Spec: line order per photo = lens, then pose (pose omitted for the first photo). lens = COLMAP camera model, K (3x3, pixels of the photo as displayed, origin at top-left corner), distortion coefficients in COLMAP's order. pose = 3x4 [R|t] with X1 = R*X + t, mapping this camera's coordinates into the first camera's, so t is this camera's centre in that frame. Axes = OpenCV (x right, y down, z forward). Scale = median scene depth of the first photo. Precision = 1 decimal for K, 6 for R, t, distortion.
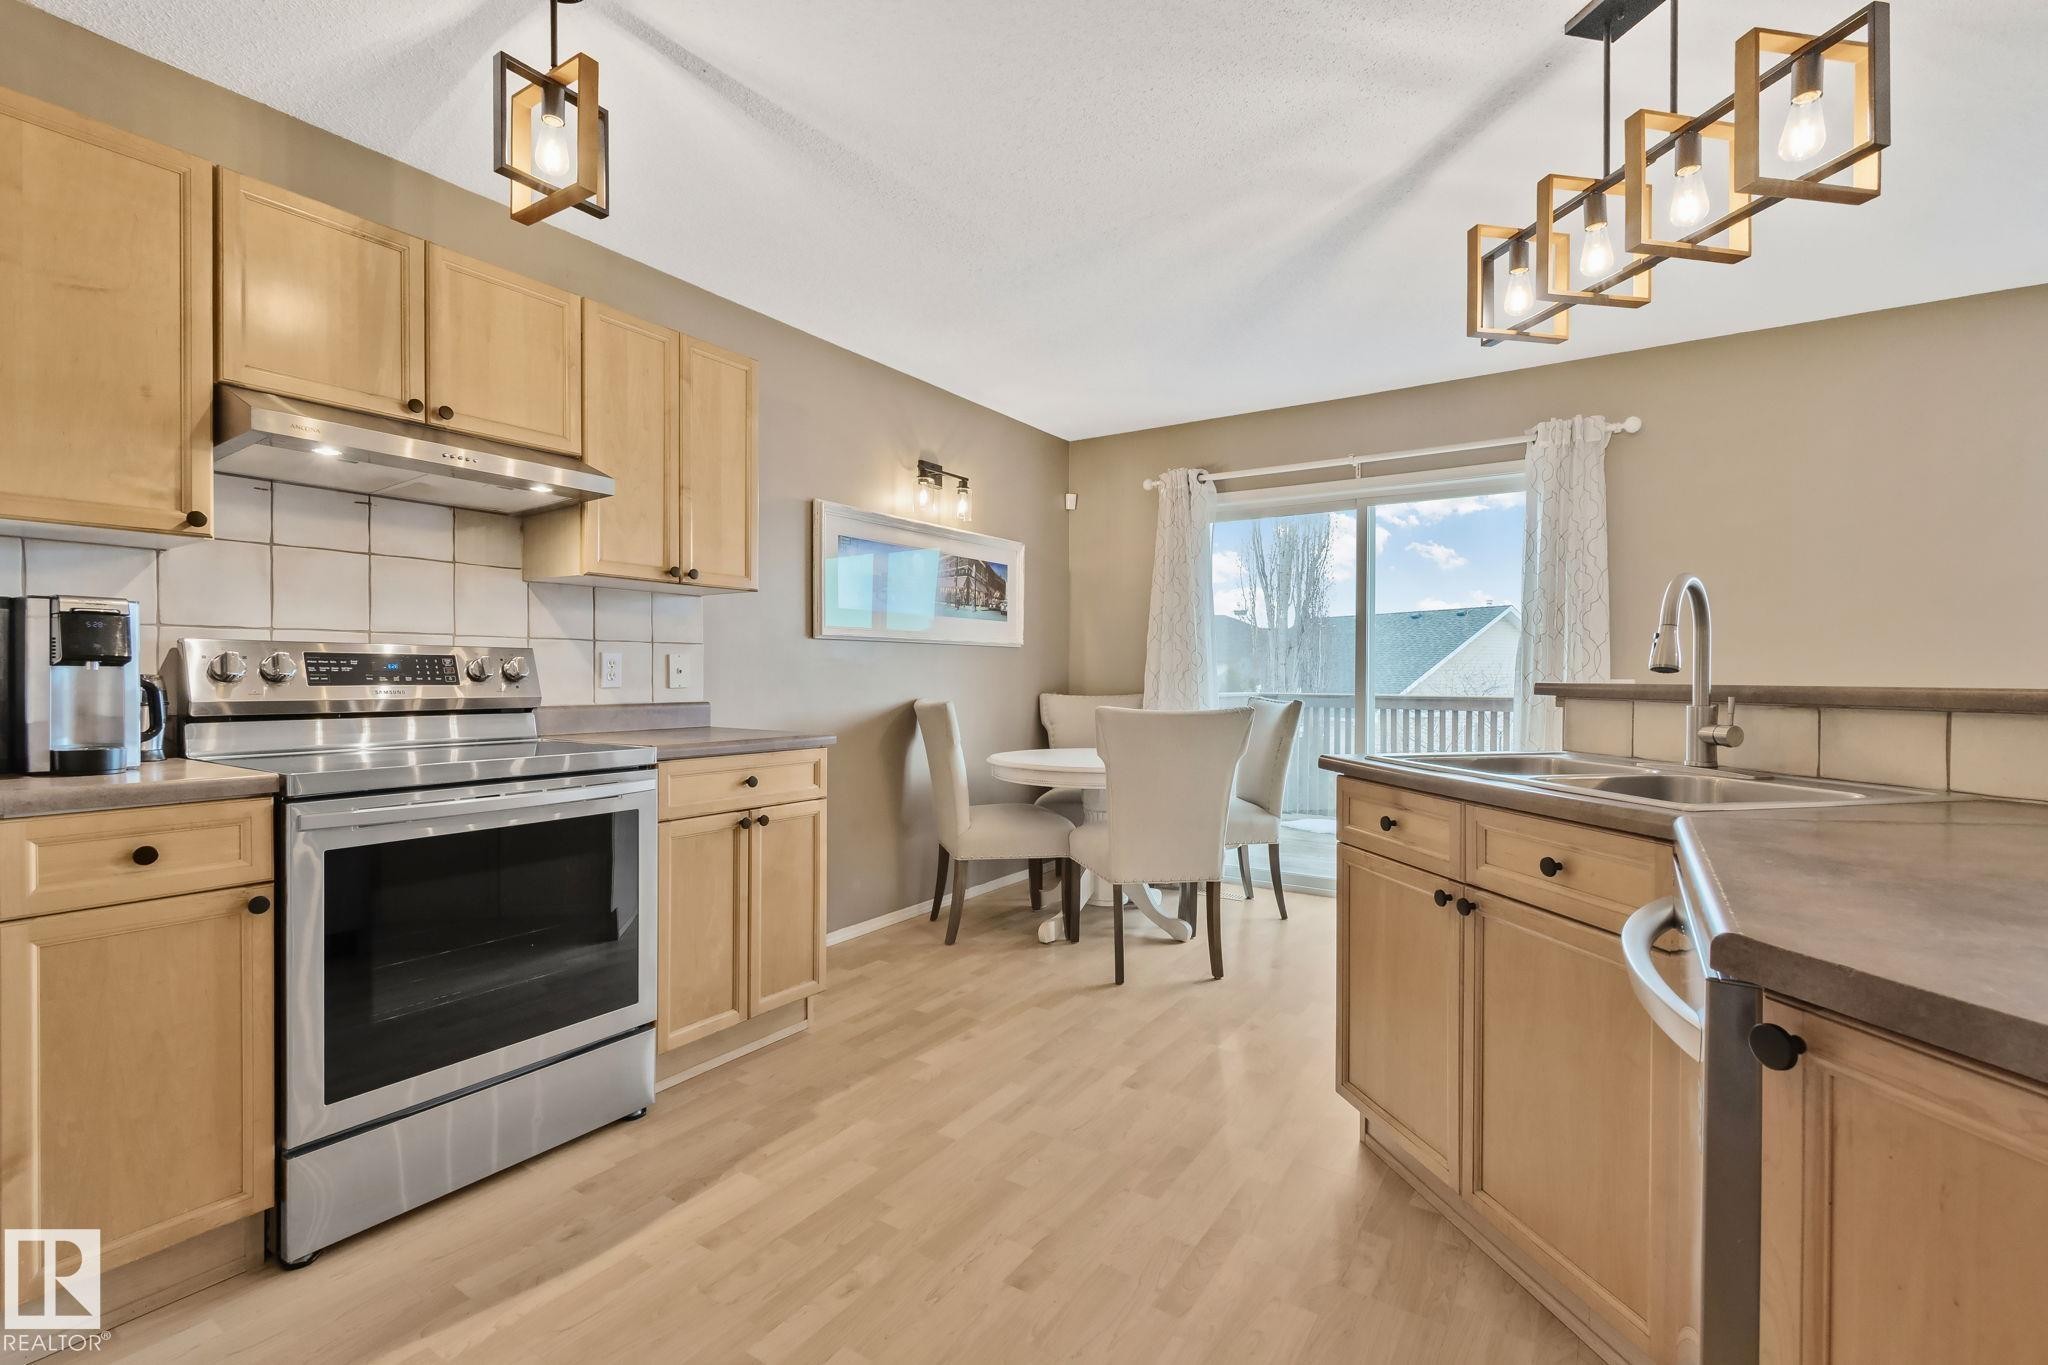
lens RADIAL K [[903.9, 0, 1020.9], [0, 903.9, 678.2], [0, 0, 1]] dist [0.002452, -0.001035]
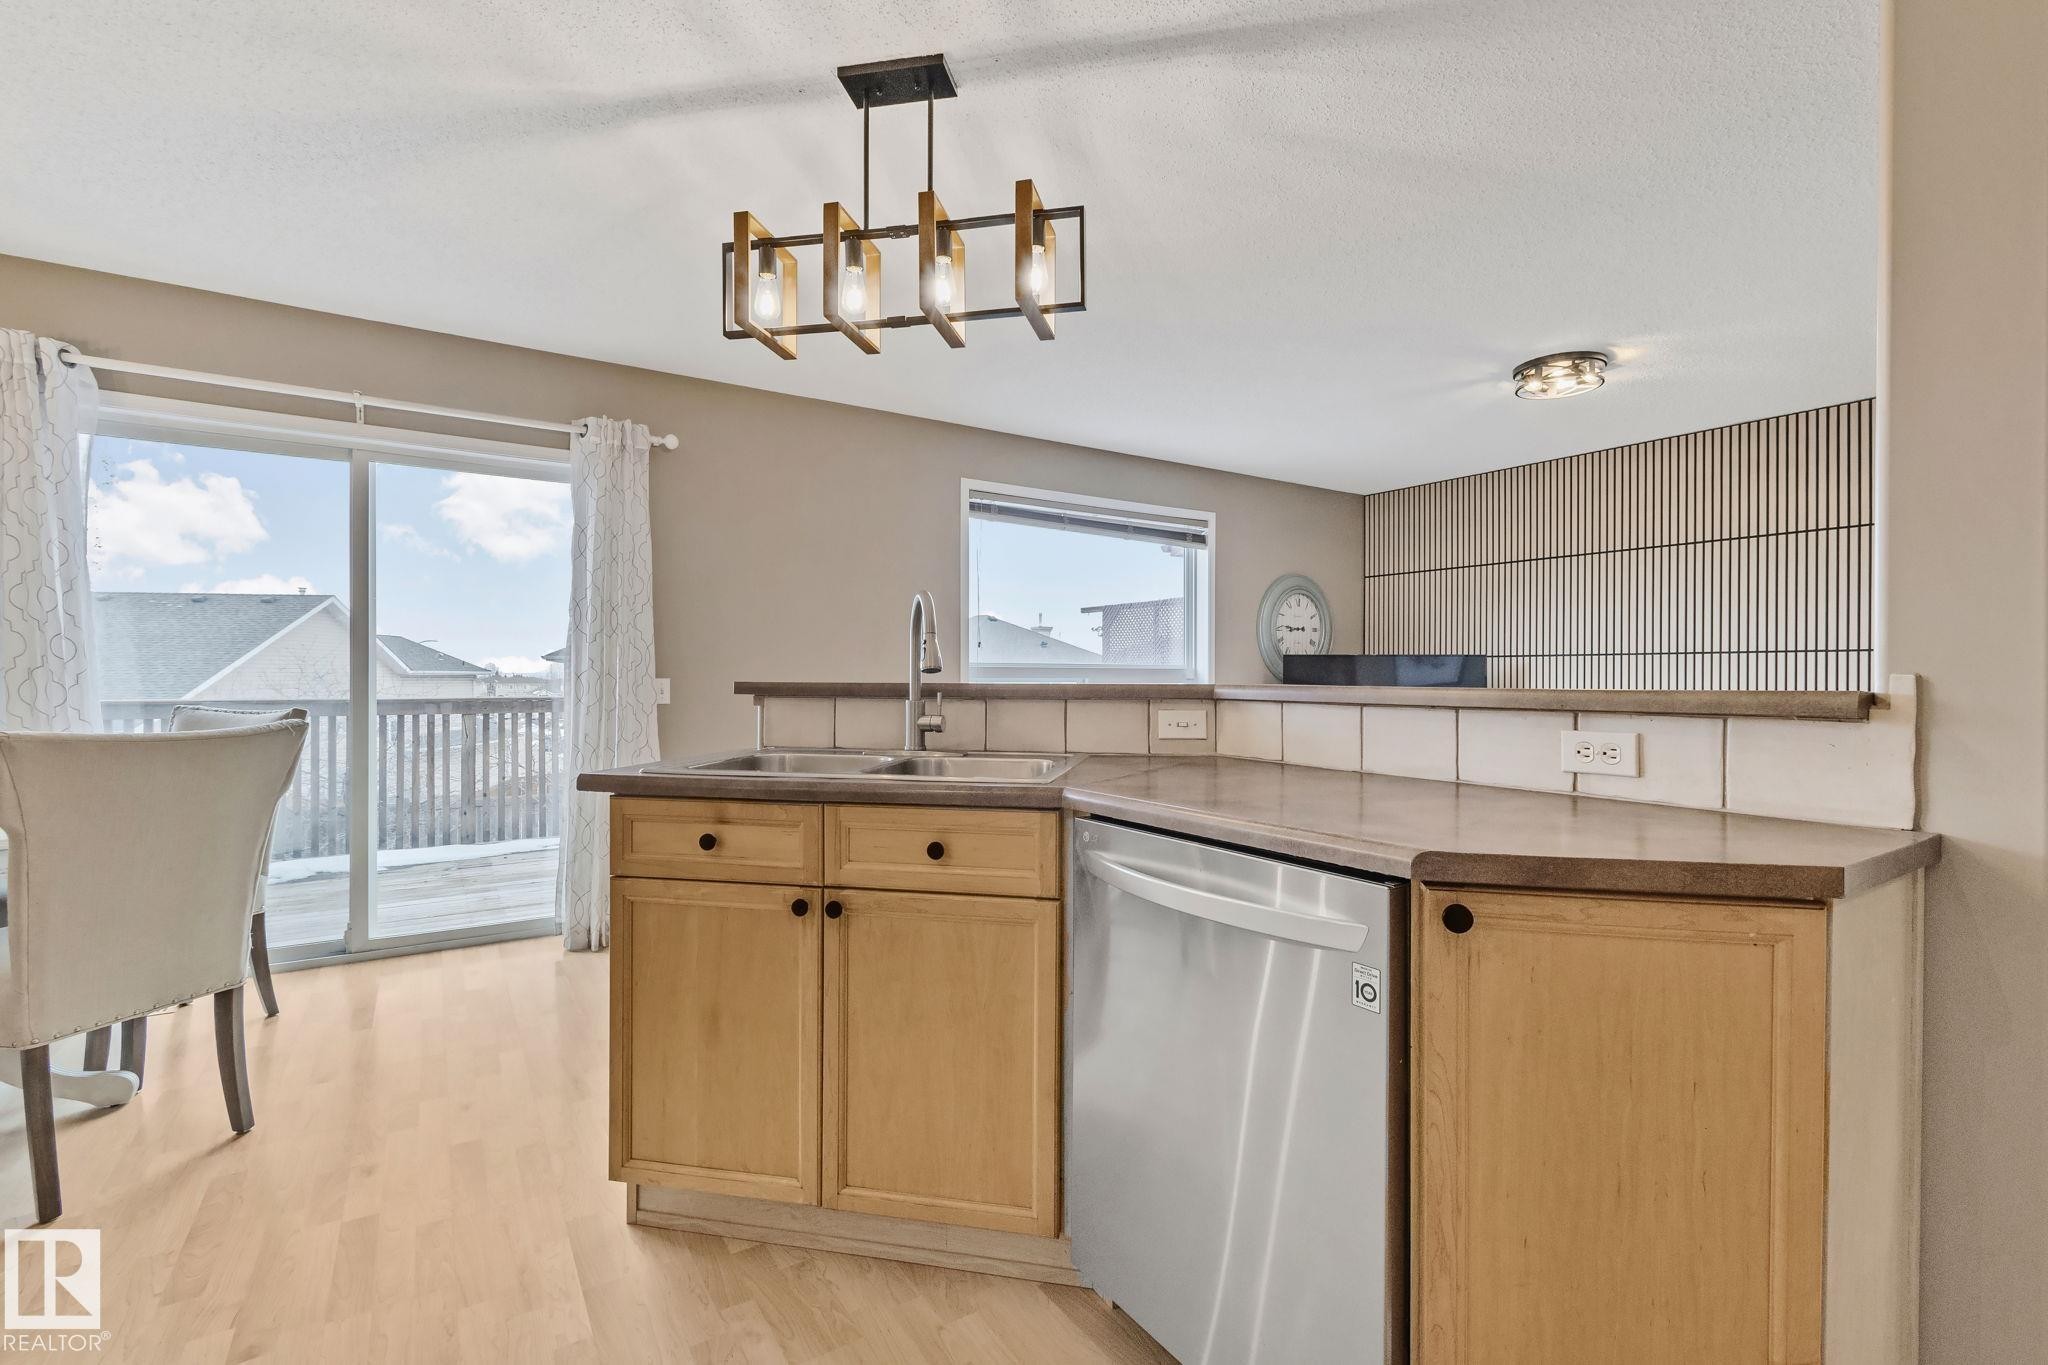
lens RADIAL K [[903.9, 0, 1020.9], [0, 903.9, 678.2], [0, 0, 1]] dist [0.002452, -0.001035]
pose [[0.387056, -0.004412, 0.922046, -0.202972], [0.002614, 0.999990, 0.003688, -0.001866], [-0.922053, 0.000983, 0.387064, 0.255798]]
